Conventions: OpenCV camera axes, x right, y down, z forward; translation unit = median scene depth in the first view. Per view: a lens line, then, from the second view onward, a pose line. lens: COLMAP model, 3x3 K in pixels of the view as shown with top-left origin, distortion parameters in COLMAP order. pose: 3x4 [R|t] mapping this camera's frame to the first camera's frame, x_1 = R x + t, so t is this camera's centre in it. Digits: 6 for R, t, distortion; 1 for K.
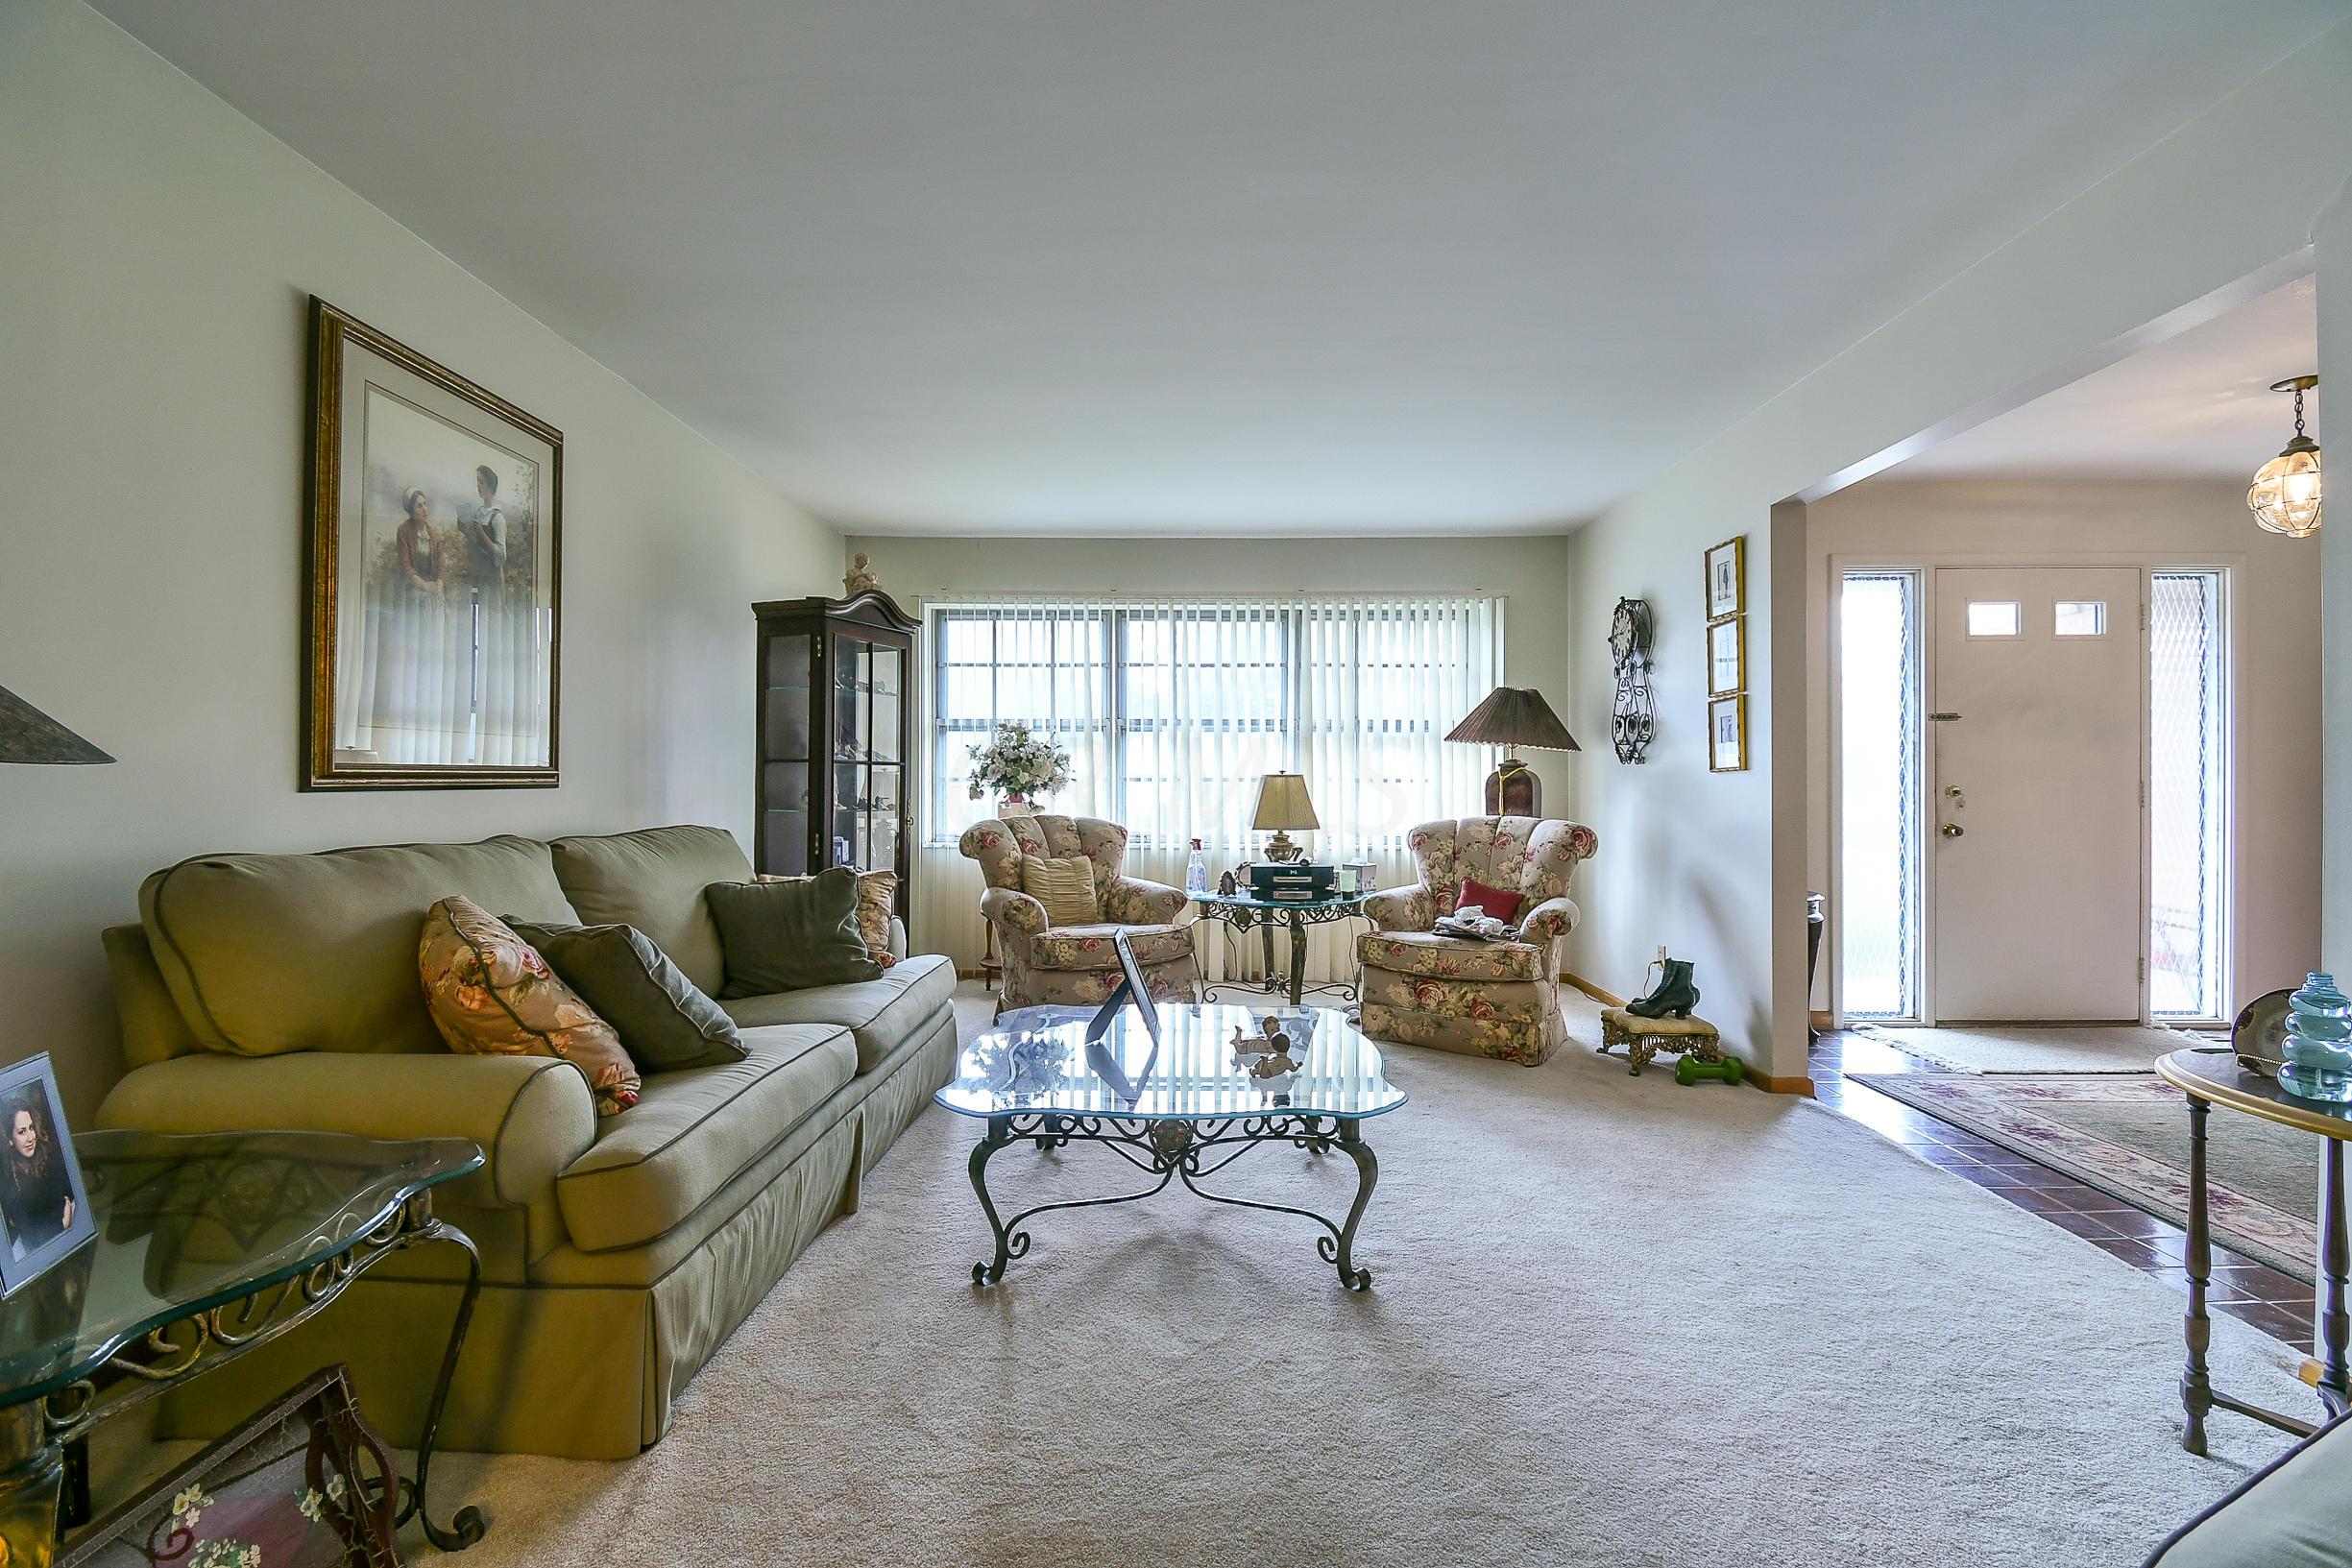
lens RADIAL K [[1025.9, 0, 1157.1], [0, 1025.9, 785.3], [0, 0, 1]] dist [-0.011490, -0.000923]
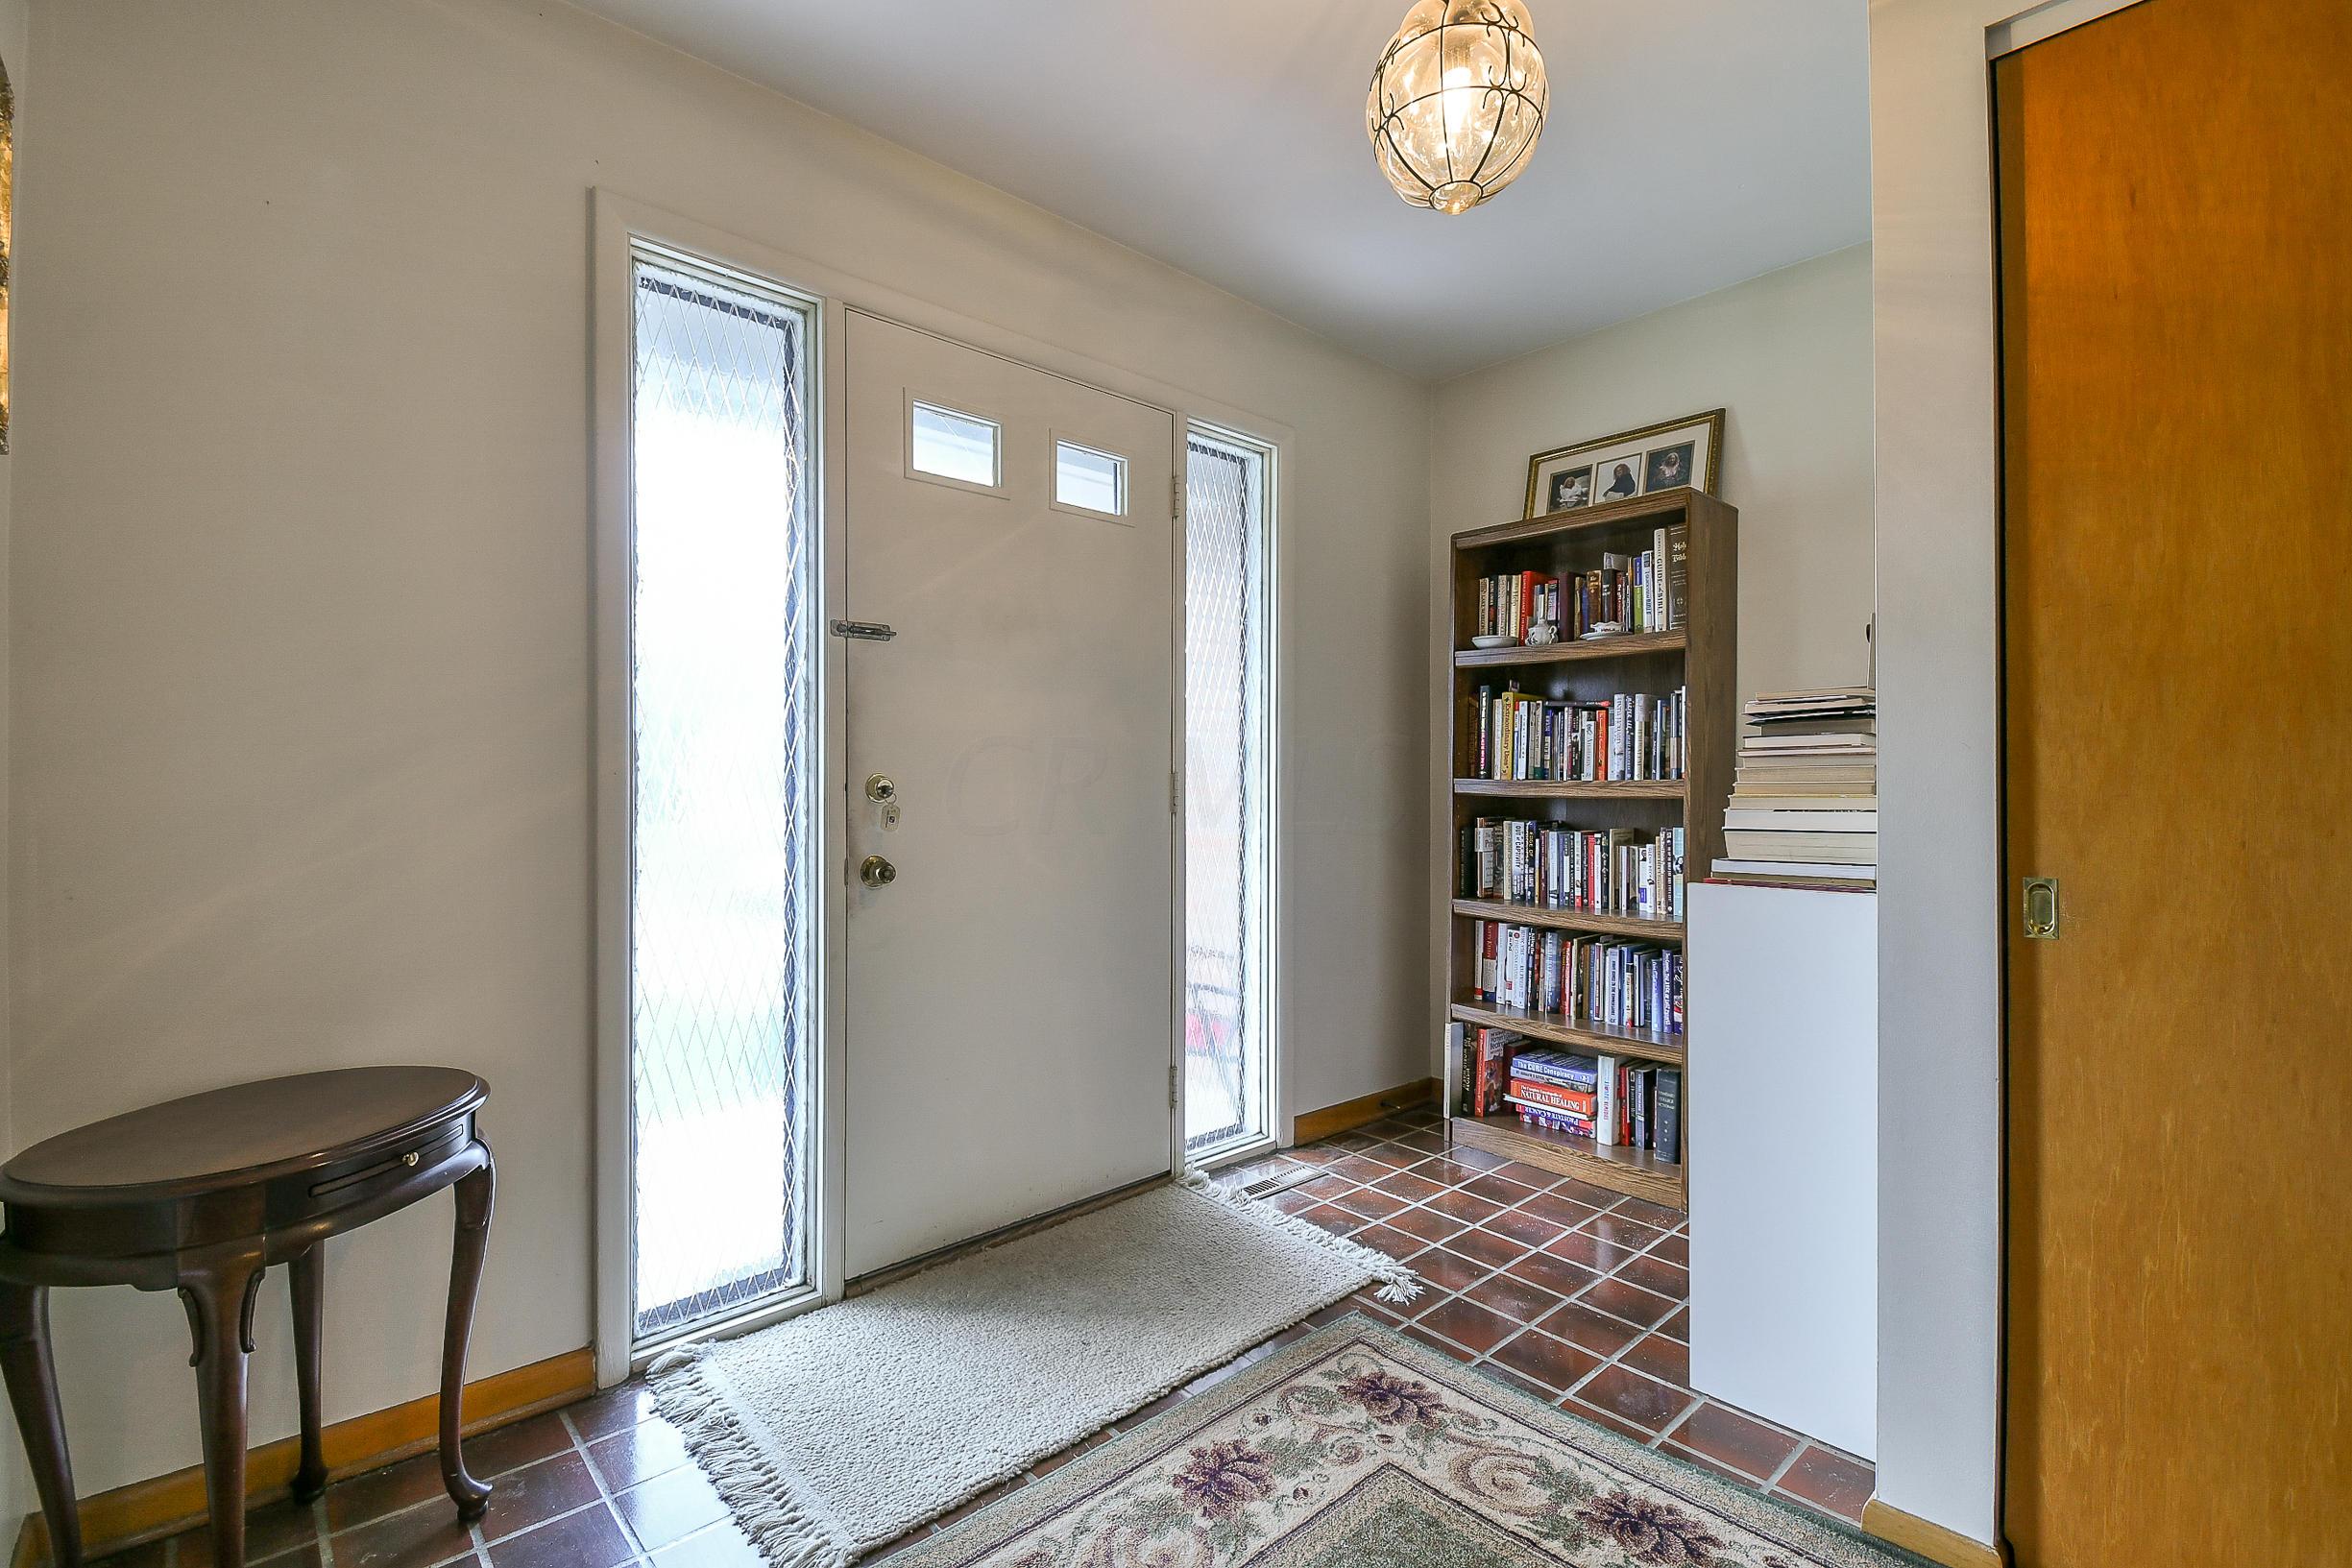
lens RADIAL K [[1025.9, 0, 1178.8], [0, 1025.9, 787.3], [0, 0, 1]] dist [-0.011490, -0.000923]
pose [[0.722535, 0.001287, 0.691333, 0.551493], [0.000950, 0.999995, -0.002854, 0.007089], [-0.691333, 0.002719, 0.722531, 0.557098]]
